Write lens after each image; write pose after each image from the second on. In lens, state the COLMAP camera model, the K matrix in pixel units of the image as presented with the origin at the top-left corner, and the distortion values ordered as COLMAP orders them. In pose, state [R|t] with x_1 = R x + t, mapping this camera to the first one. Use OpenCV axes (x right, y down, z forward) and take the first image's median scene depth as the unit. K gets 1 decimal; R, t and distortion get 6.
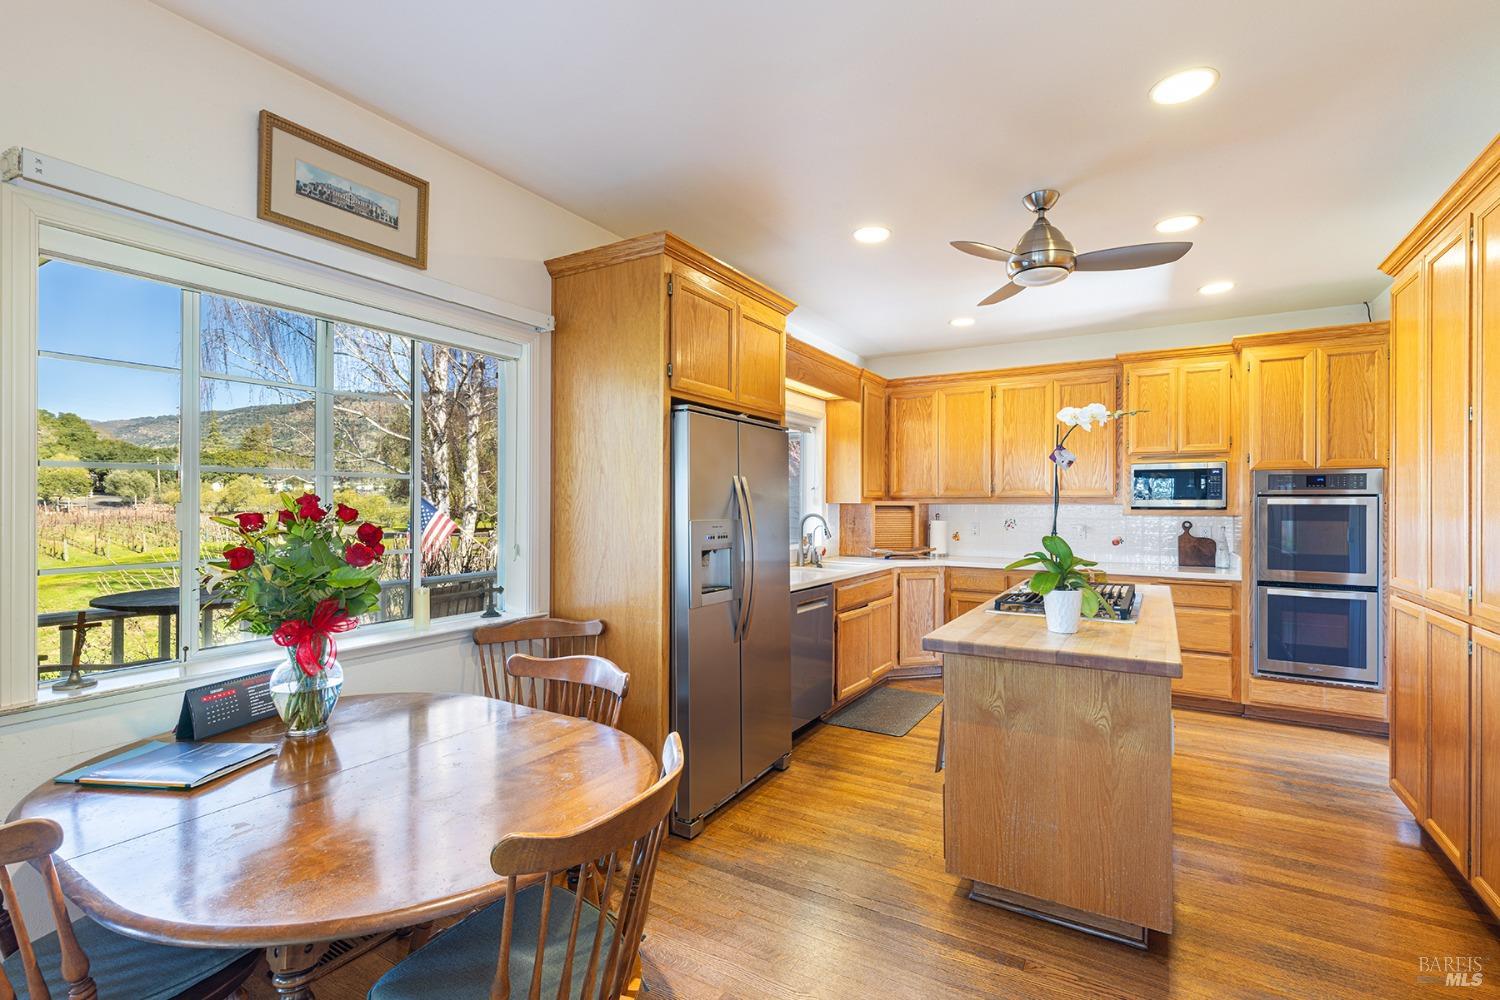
lens RADIAL K [[672.1, 0, 762.0], [0, 672.1, 504.4], [0, 0, 1]] dist [0.002807, 0.000483]
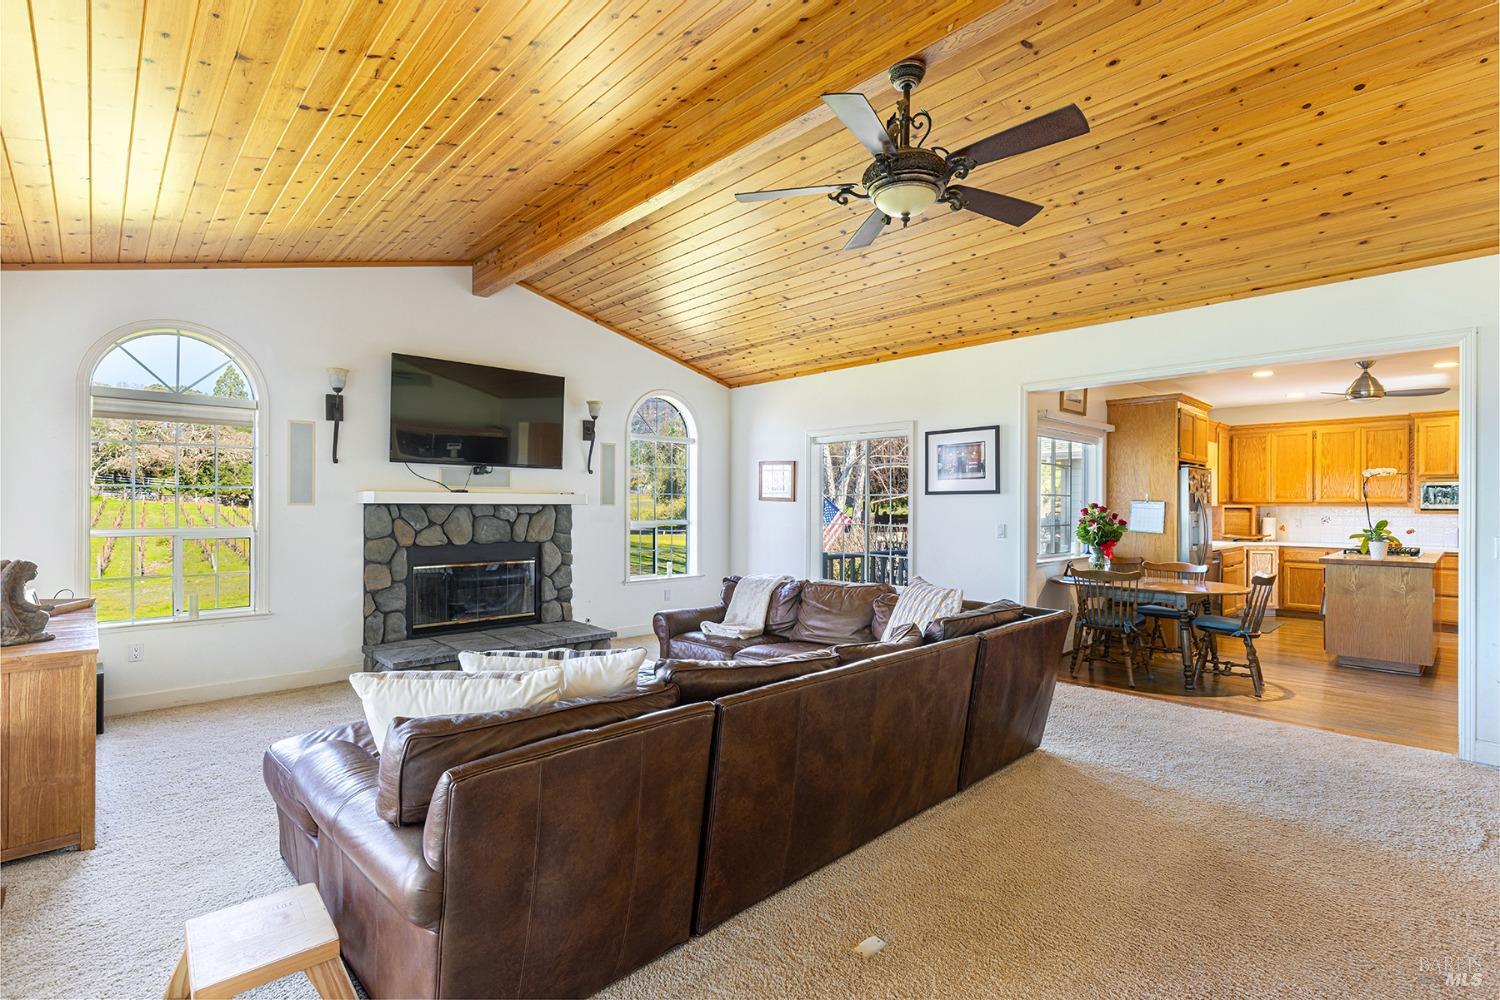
lens RADIAL K [[692.4, 0, 763.3], [0, 692.4, 505.1], [0, 0, 1]] dist [-0.002879, -0.000810]
pose [[0.963739, 0.001246, -0.266843, -0.493982], [-0.001560, 0.999998, -0.000966, -0.001059], [0.266841, 0.001347, 0.963740, -0.949977]]
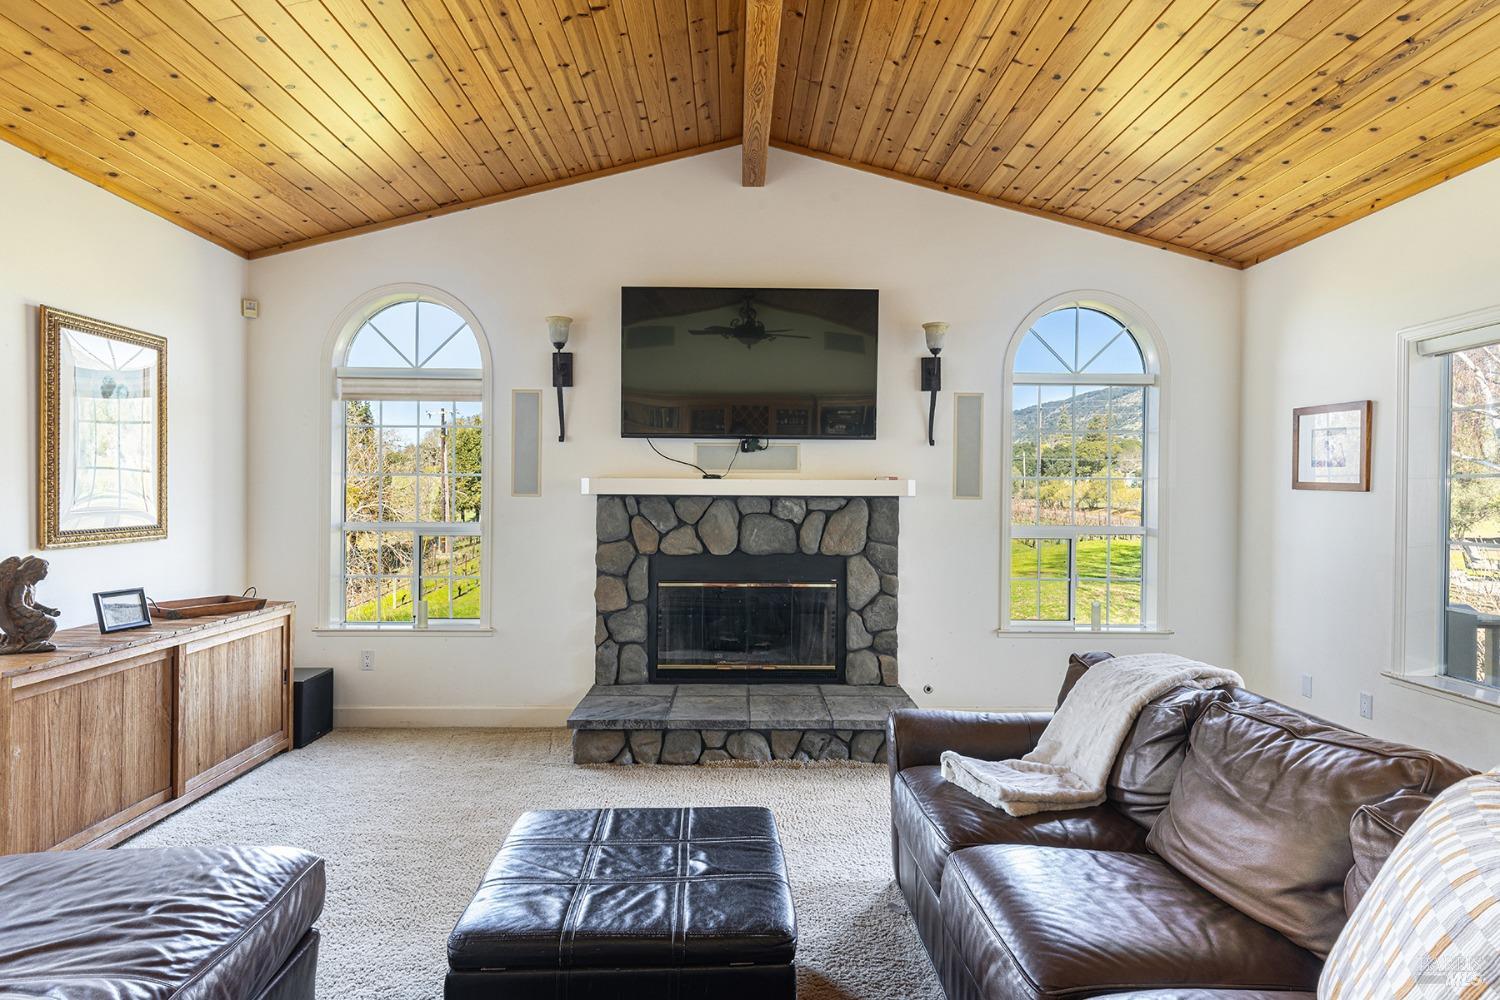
lens RADIAL K [[868.6, 0, 739.2], [0, 868.6, 504.0], [0, 0, 1]] dist [0.013315, -0.002362]
pose [[0.523957, 0.008452, -0.851703, -0.430754], [-0.005923, 0.999963, 0.006280, -0.000018], [0.851724, 0.001754, 0.523988, -0.468236]]
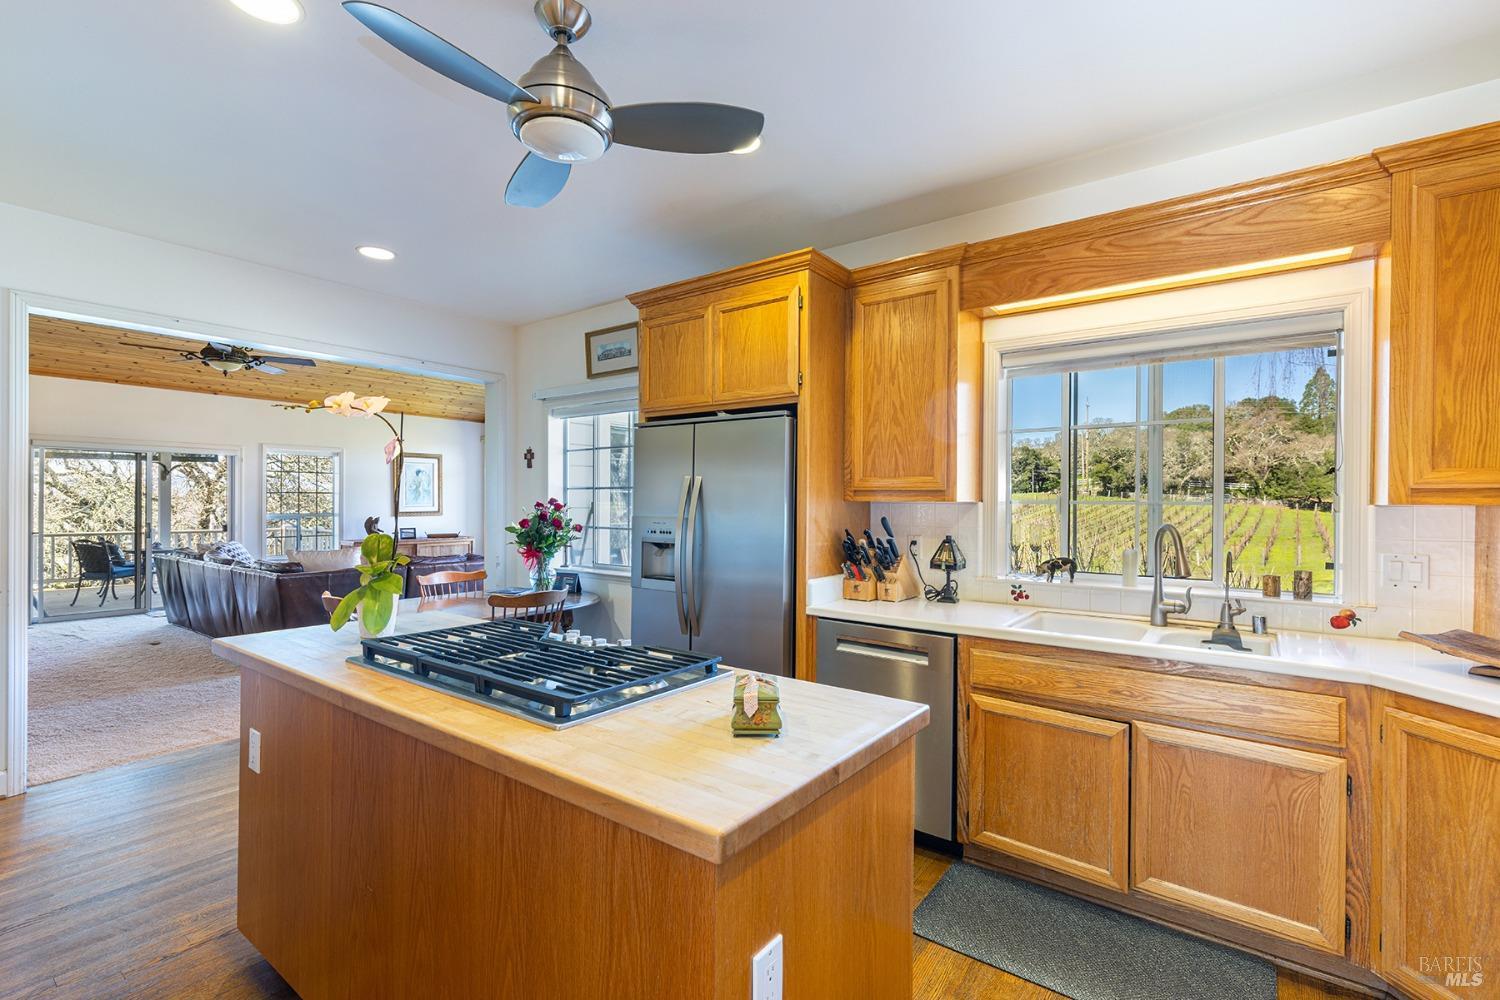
lens RADIAL K [[672.1, 0, 748.1], [0, 672.1, 500.8], [0, 0, 1]] dist [0.002807, 0.000483]
pose [[-0.112052, -0.005627, -0.993686, 0.609444], [-0.006787, 0.999965, -0.004897, -0.000153], [0.993679, 0.006196, -0.112086, 0.742235]]
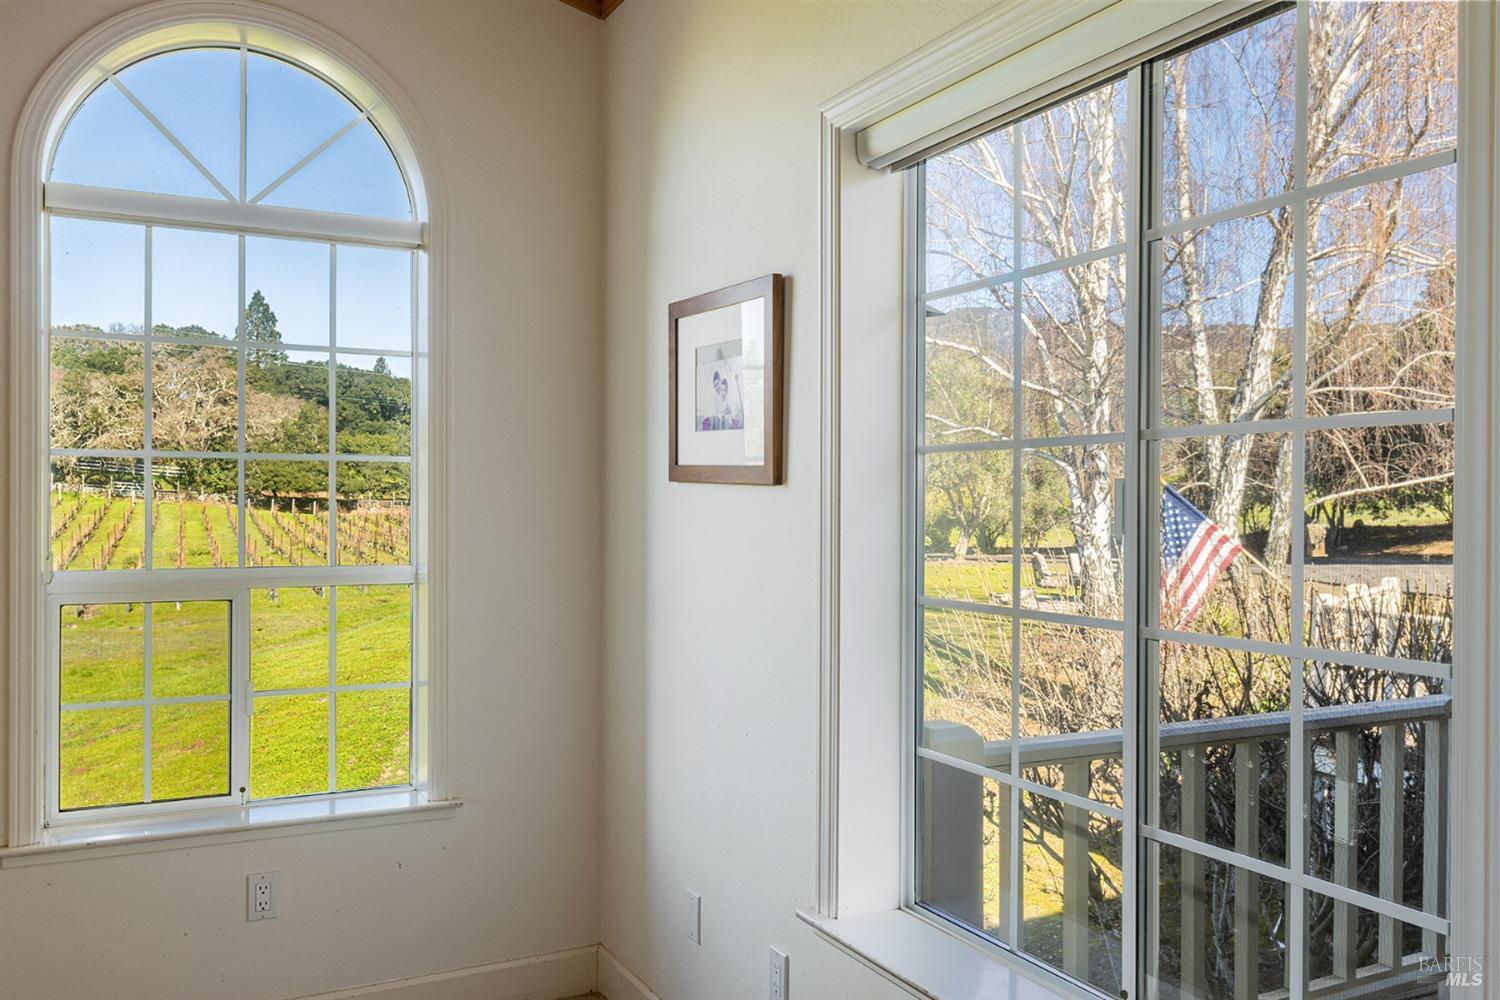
lens RADIAL K [[1220.0, 0, 758.6], [0, 1220.0, 509.9], [0, 0, 1]] dist [0.004405, 0.000676]
pose [[0.849408, 0.002472, -0.527732, -0.564132], [-0.001177, 0.999995, 0.002789, -0.001056], [0.527736, -0.001748, 0.849407, 0.035899]]
